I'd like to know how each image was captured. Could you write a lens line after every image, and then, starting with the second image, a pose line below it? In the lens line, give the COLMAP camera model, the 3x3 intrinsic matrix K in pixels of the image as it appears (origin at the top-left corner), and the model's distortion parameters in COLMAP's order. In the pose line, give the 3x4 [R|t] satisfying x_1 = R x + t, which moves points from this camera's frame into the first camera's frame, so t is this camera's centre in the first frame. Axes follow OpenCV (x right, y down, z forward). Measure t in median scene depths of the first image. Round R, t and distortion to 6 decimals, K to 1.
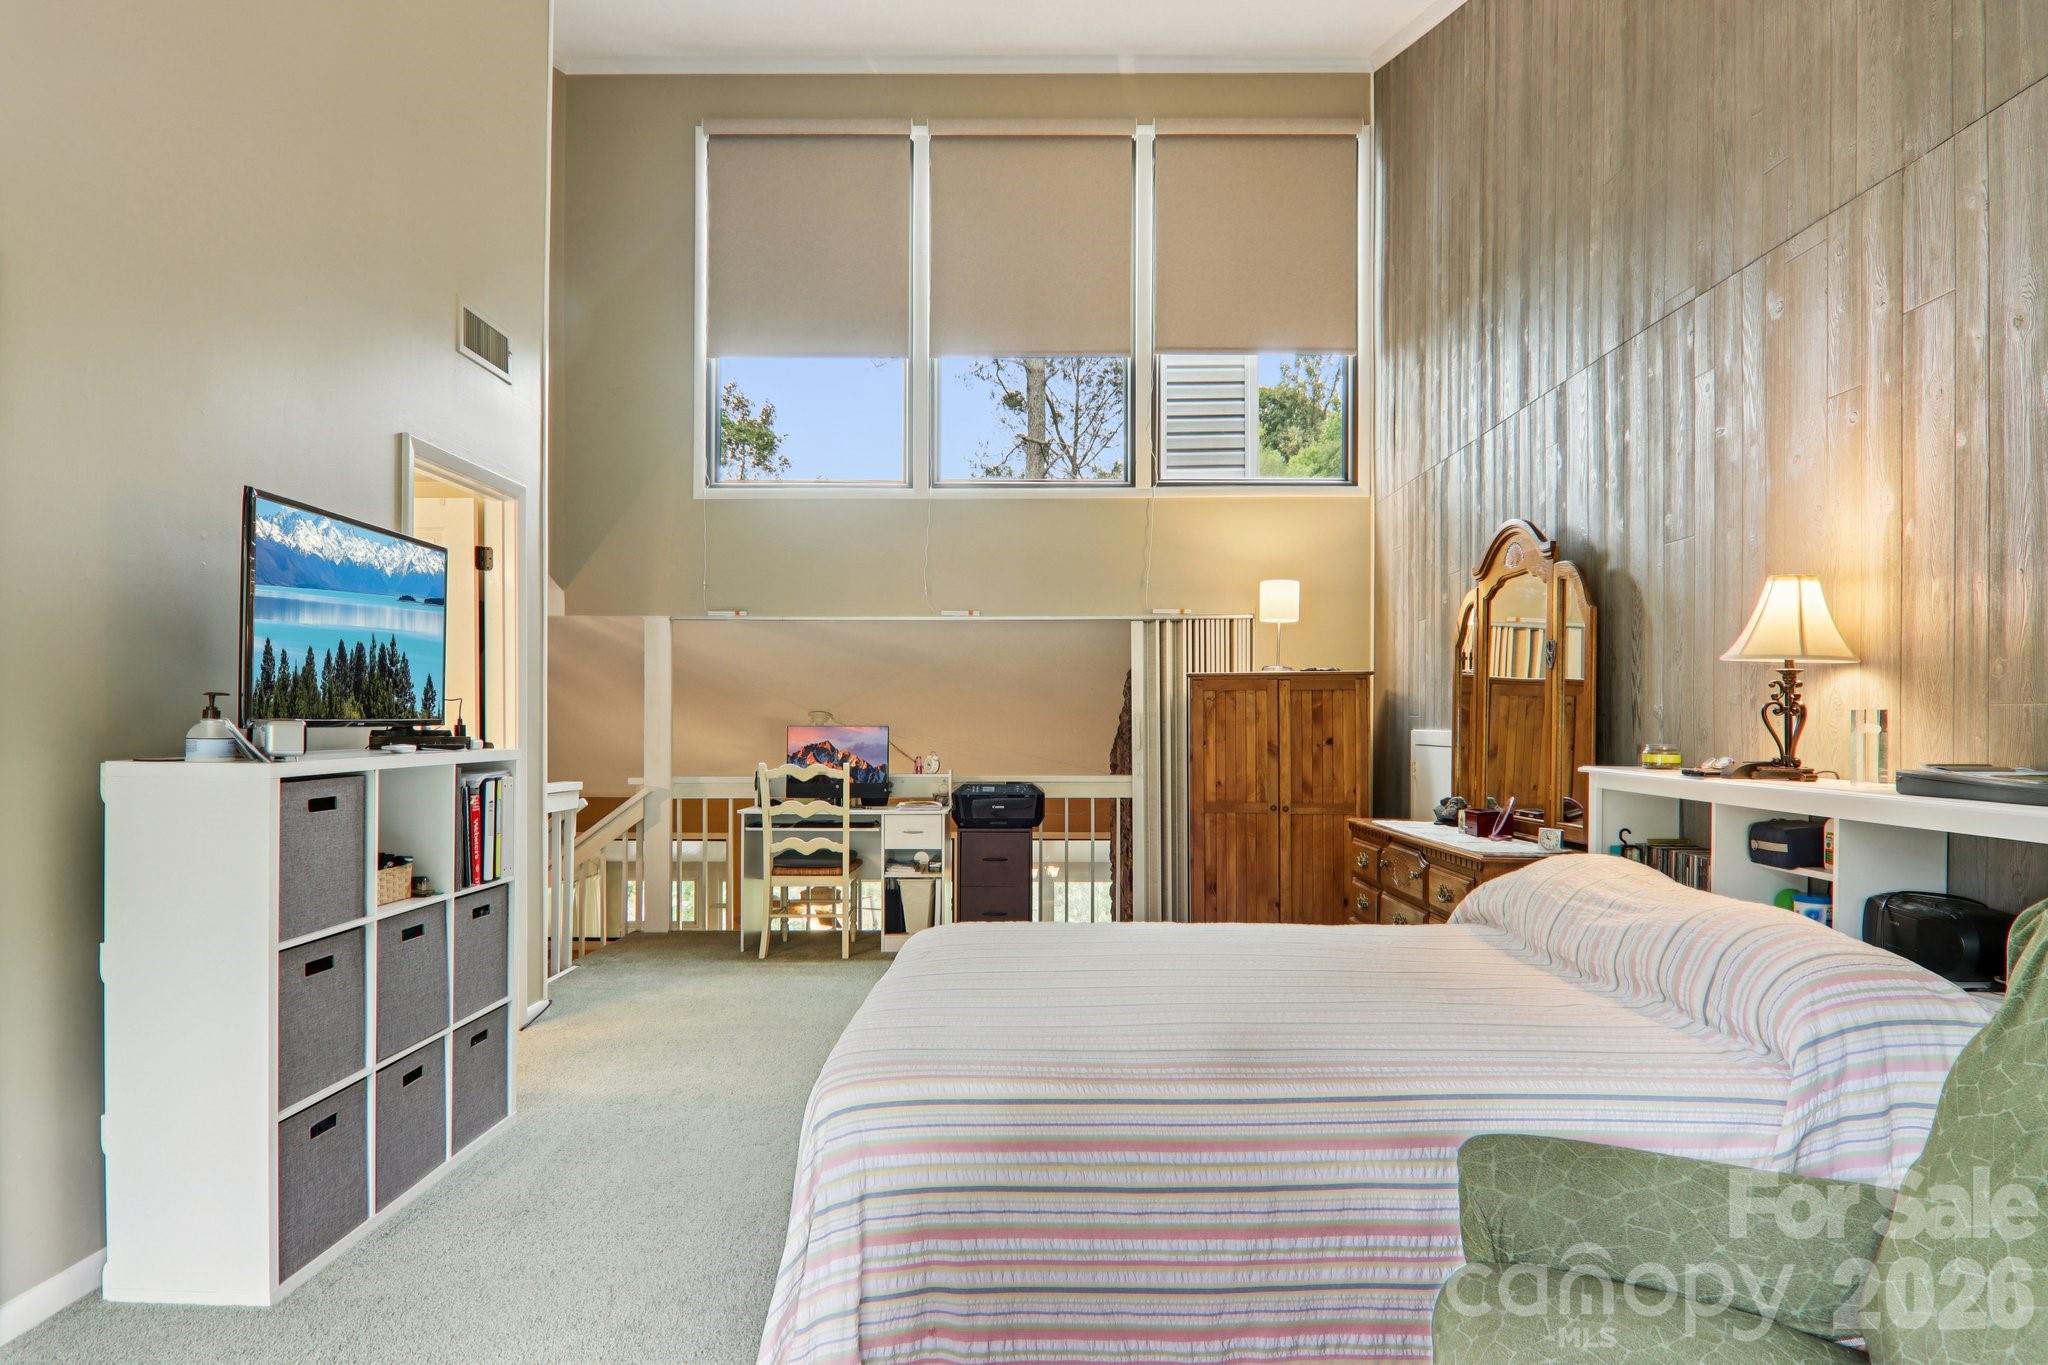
lens RADIAL K [[1154.2, 0, 1027.8], [0, 1154.2, 700.6], [0, 0, 1]] dist [0.001557, -0.019052]
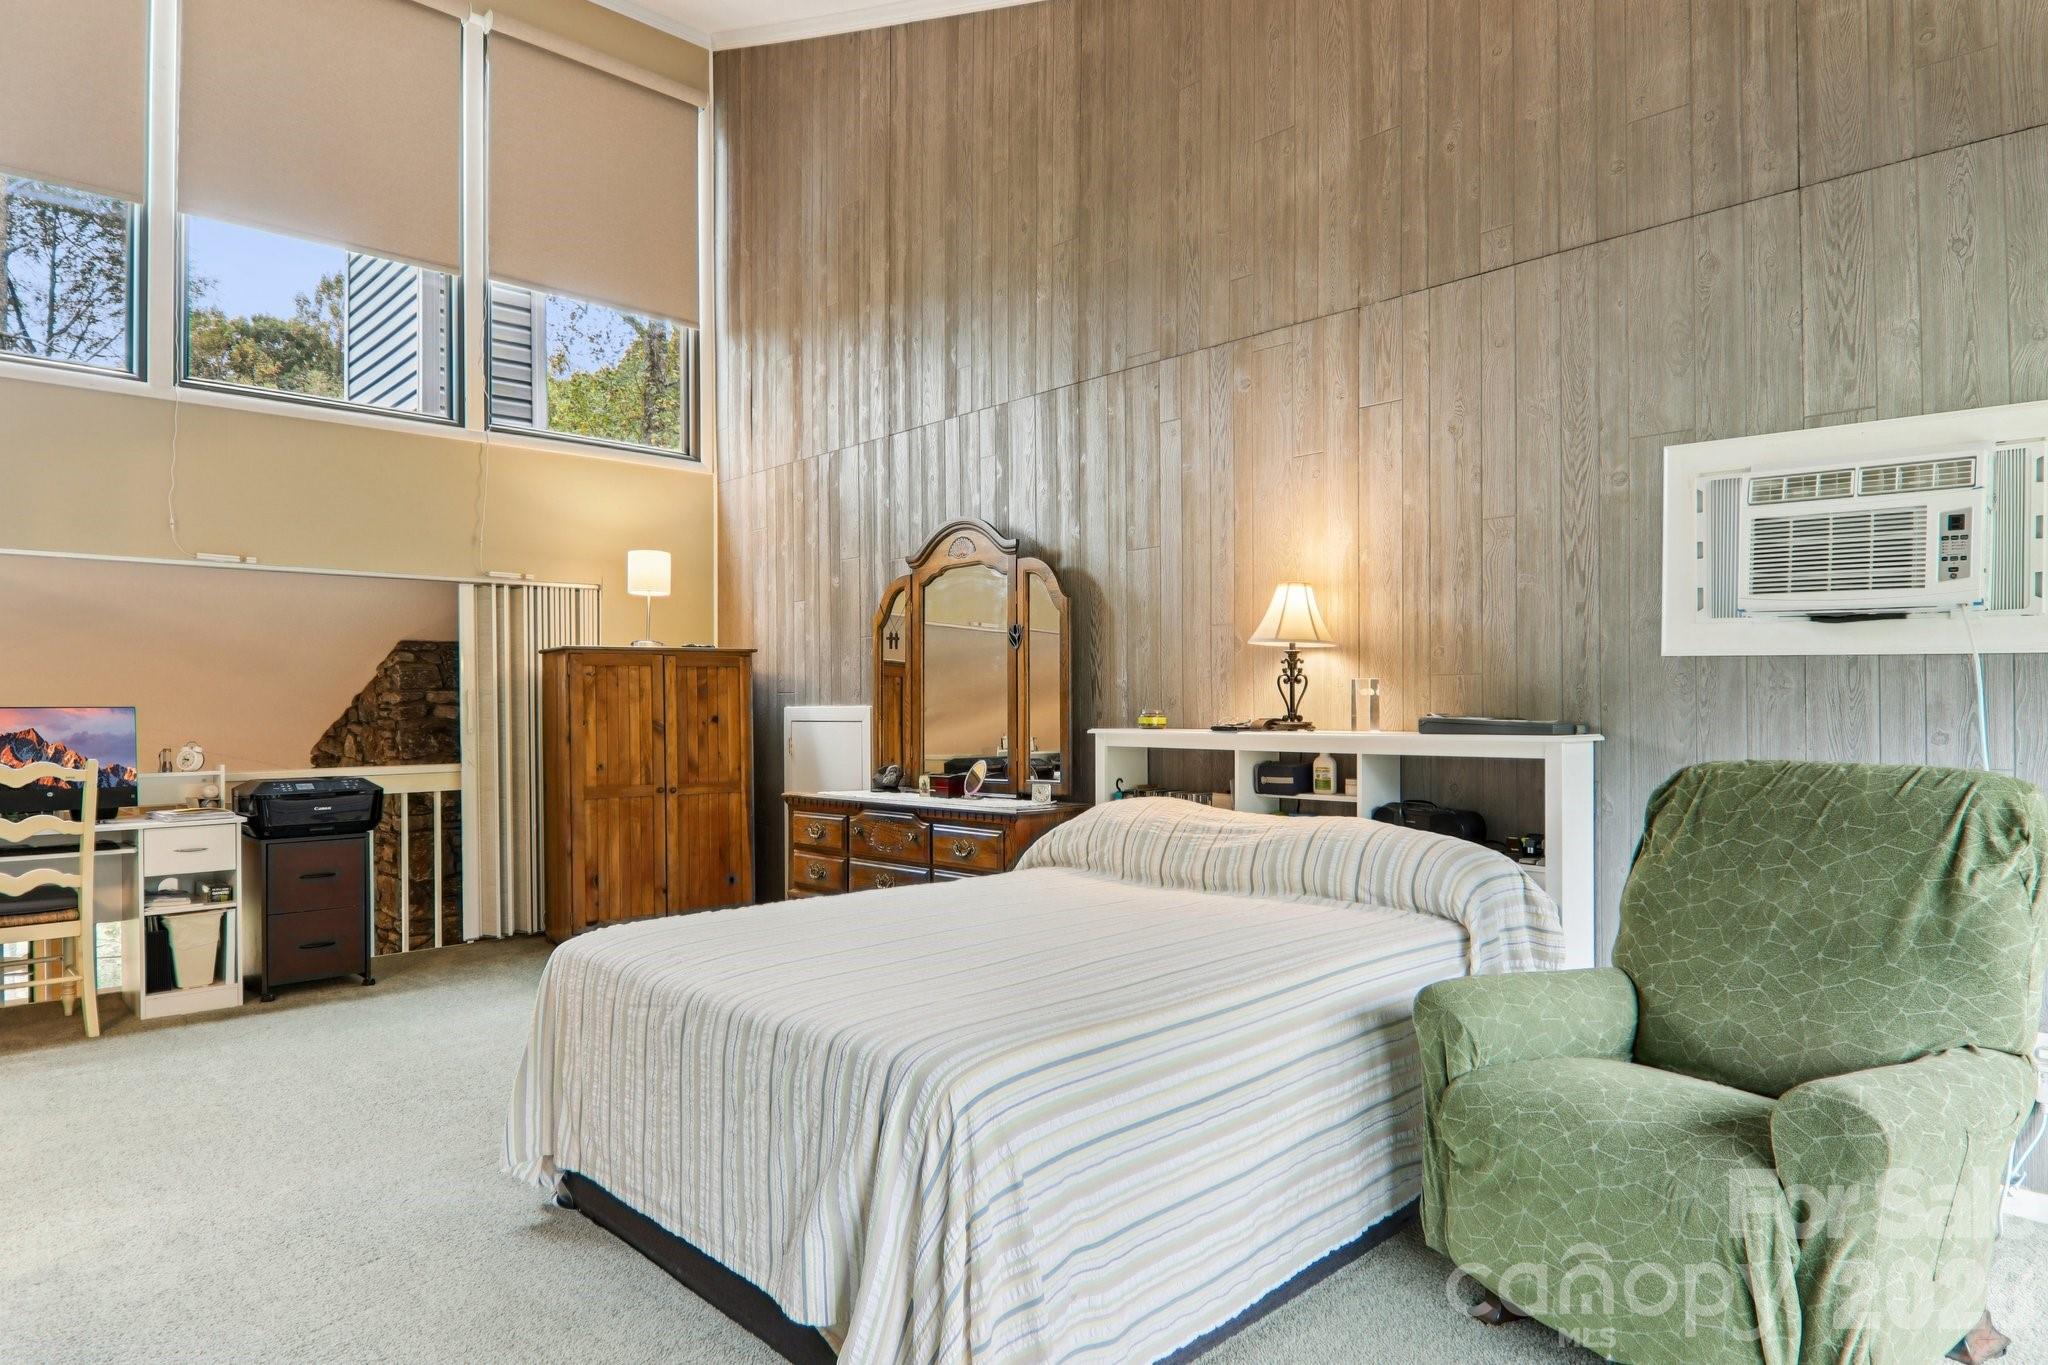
lens RADIAL K [[1176.8, 0, 1024.0], [0, 1176.8, 682.5], [0, 0, 1]] dist [0.002767, -0.018449]
pose [[0.717354, 0.008437, 0.696657, -0.315594], [-0.004497, 0.999962, -0.007480, 0.013317], [-0.696694, 0.002234, 0.717365, 0.121288]]
